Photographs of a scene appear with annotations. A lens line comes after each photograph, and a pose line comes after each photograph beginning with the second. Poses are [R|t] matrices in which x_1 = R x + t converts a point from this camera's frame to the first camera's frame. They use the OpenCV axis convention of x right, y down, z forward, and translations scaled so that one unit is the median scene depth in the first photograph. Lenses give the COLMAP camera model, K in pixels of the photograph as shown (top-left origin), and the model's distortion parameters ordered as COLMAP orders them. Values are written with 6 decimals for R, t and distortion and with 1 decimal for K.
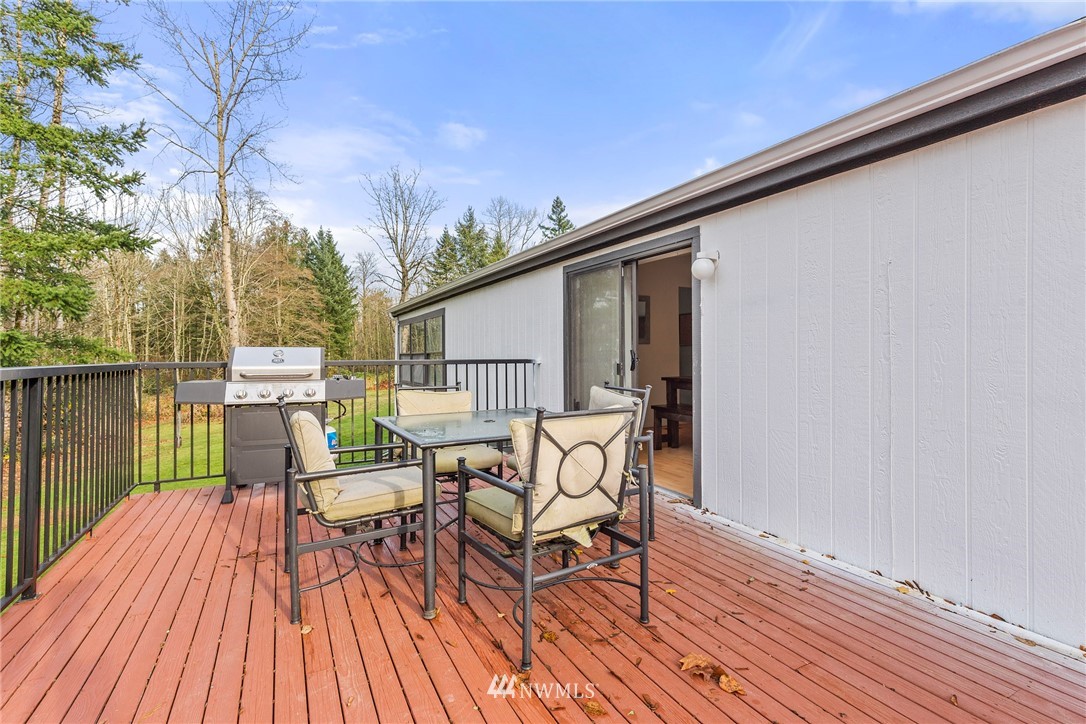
lens RADIAL K [[511.2, 0, 550.2], [0, 511.2, 351.3], [0, 0, 1]] dist [0.011877, 0.000629]
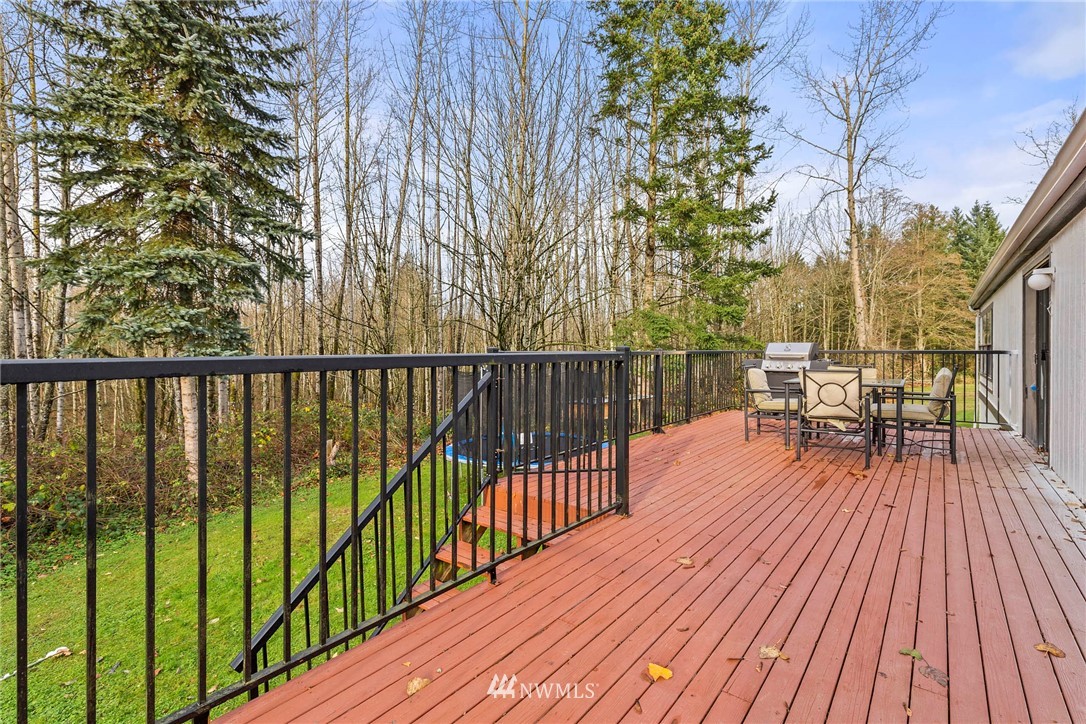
lens RADIAL K [[511.2, 0, 550.2], [0, 511.2, 351.3], [0, 0, 1]] dist [0.011877, 0.000629]
pose [[0.415913, 0.008468, -0.909365, 0.147791], [0.006823, 0.999899, 0.012432, -0.001084], [0.909379, -0.011375, 0.415813, -0.105483]]
